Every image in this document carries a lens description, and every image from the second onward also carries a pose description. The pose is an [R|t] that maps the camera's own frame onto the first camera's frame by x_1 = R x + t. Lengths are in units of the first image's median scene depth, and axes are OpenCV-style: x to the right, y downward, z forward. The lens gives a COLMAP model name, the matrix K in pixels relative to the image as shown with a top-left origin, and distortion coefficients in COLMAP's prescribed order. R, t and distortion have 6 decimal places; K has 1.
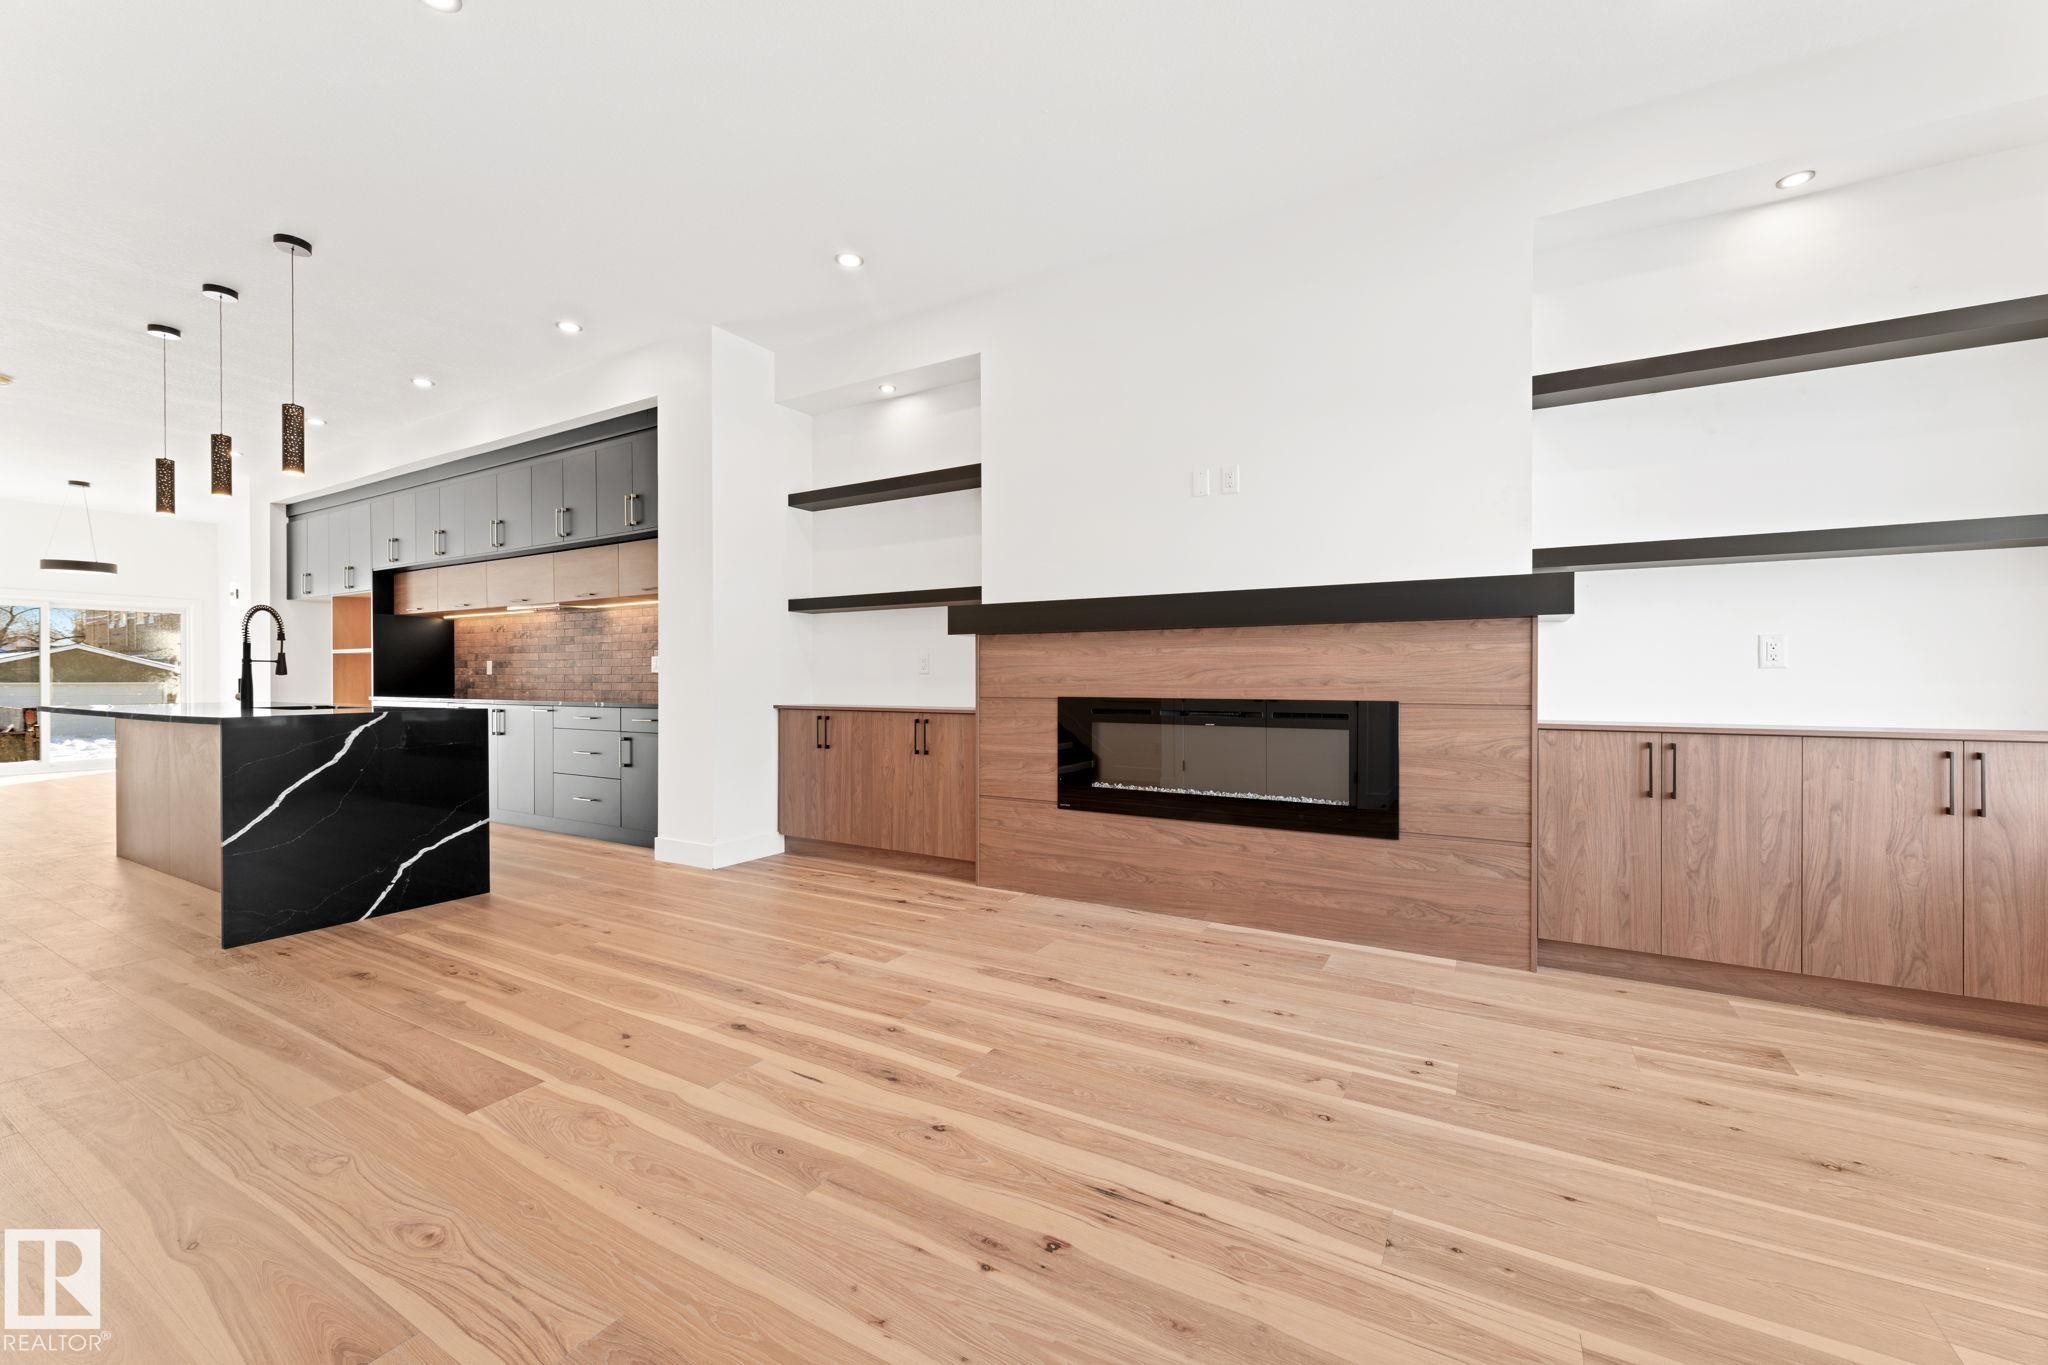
lens RADIAL K [[814.1, 0, 1029.7], [0, 814.1, 688.0], [0, 0, 1]] dist [0.000121, 0.000259]
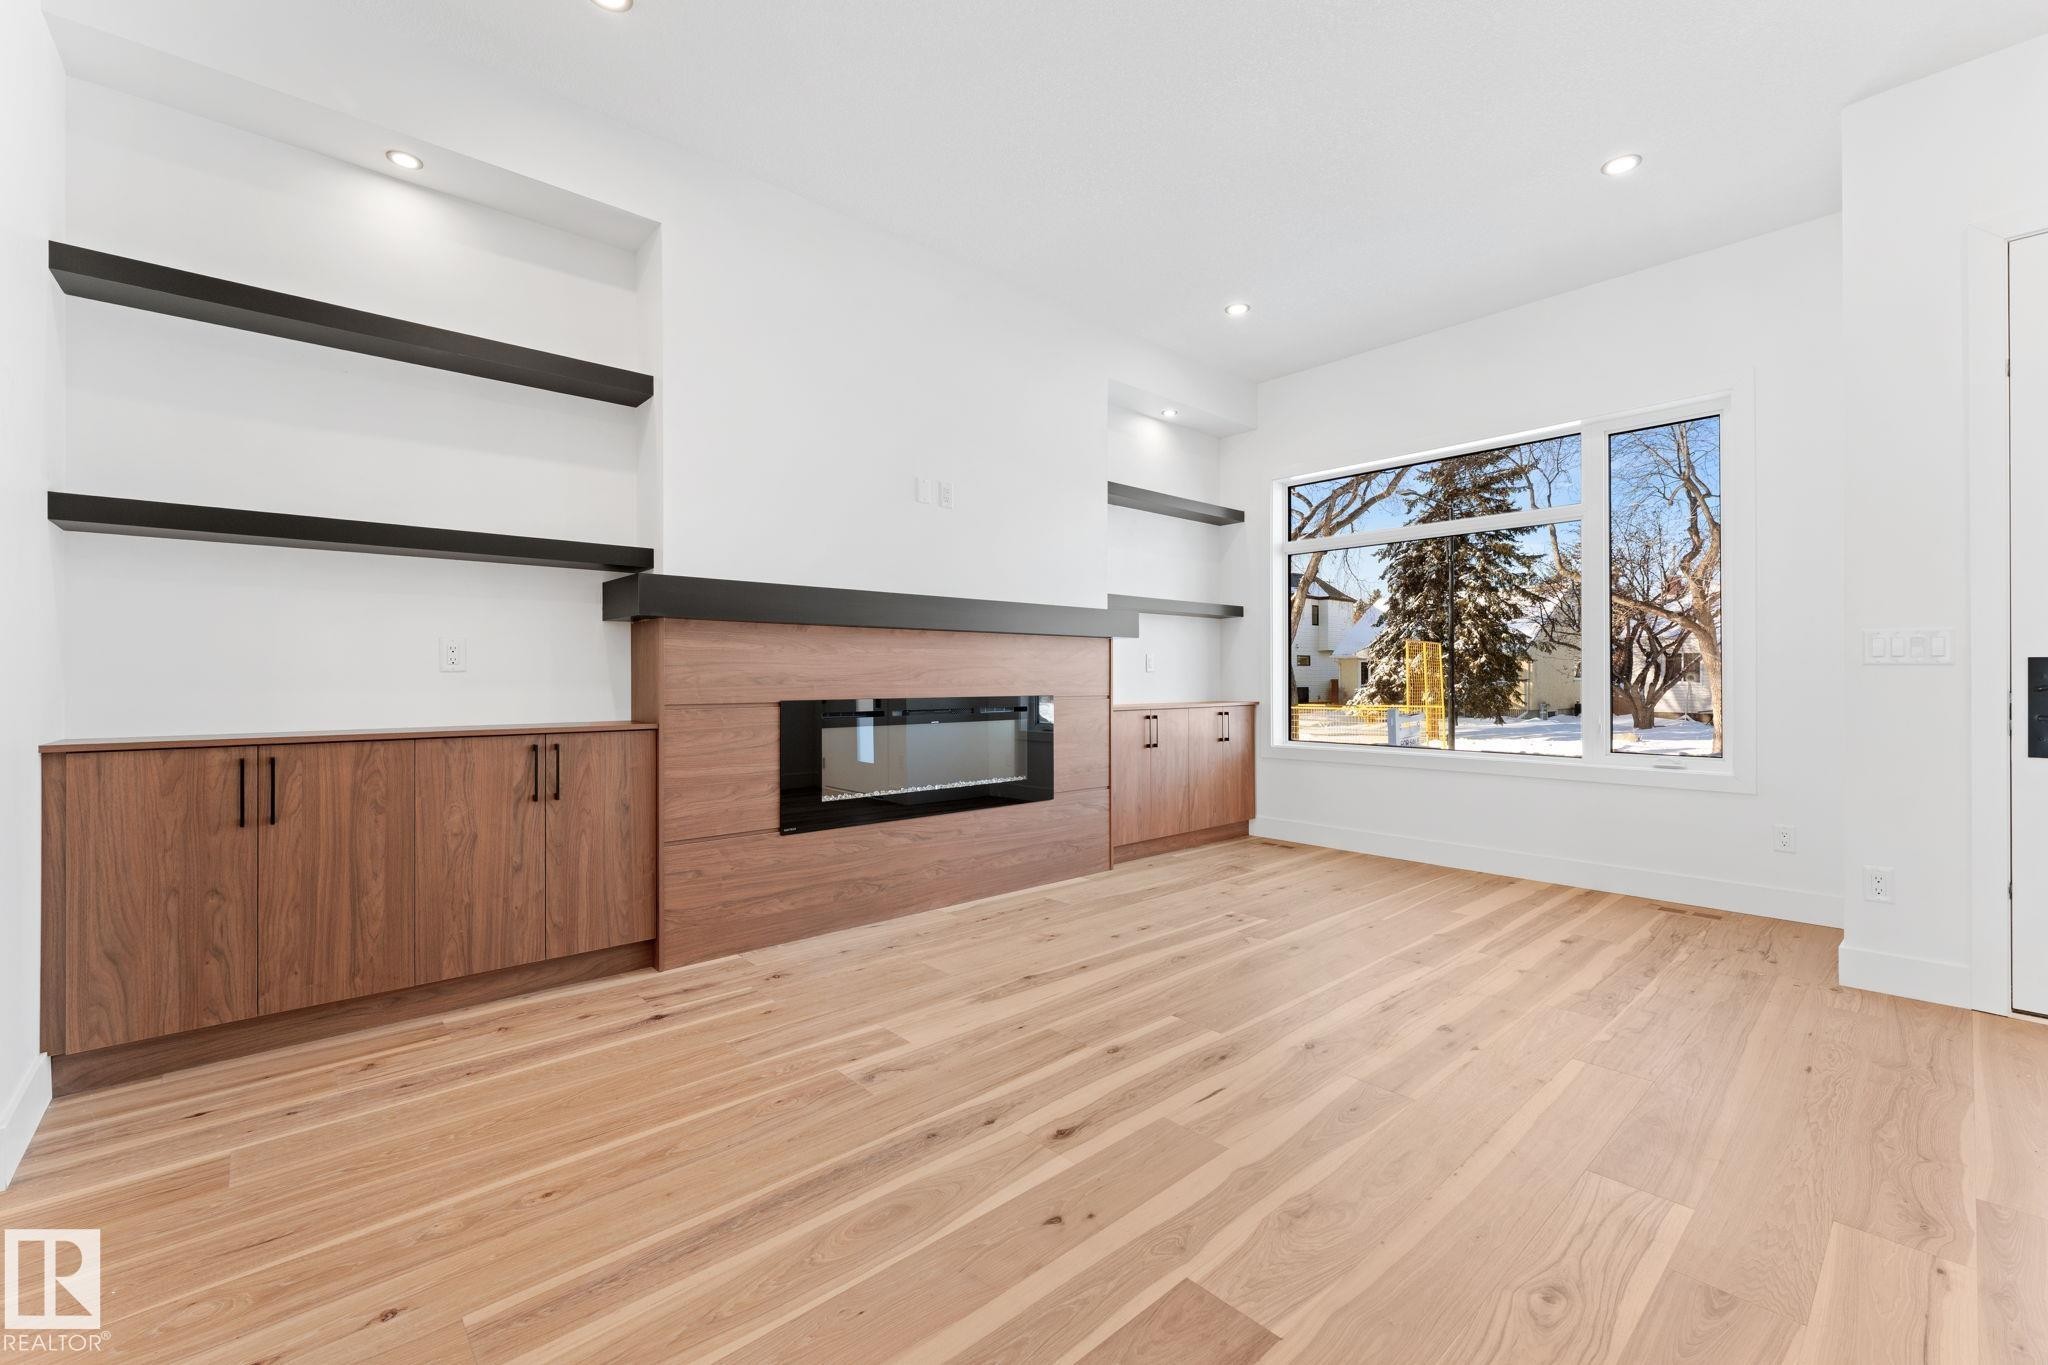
lens RADIAL K [[845.3, 0, 1034.1], [0, 845.3, 677.1], [0, 0, 1]] dist [-0.000939, -0.000053]
pose [[0.304271, 0.000258, 0.952585, -0.806294], [0.013176, 0.999903, -0.004479, -0.007144], [-0.952494, 0.013914, 0.304238, 0.559412]]
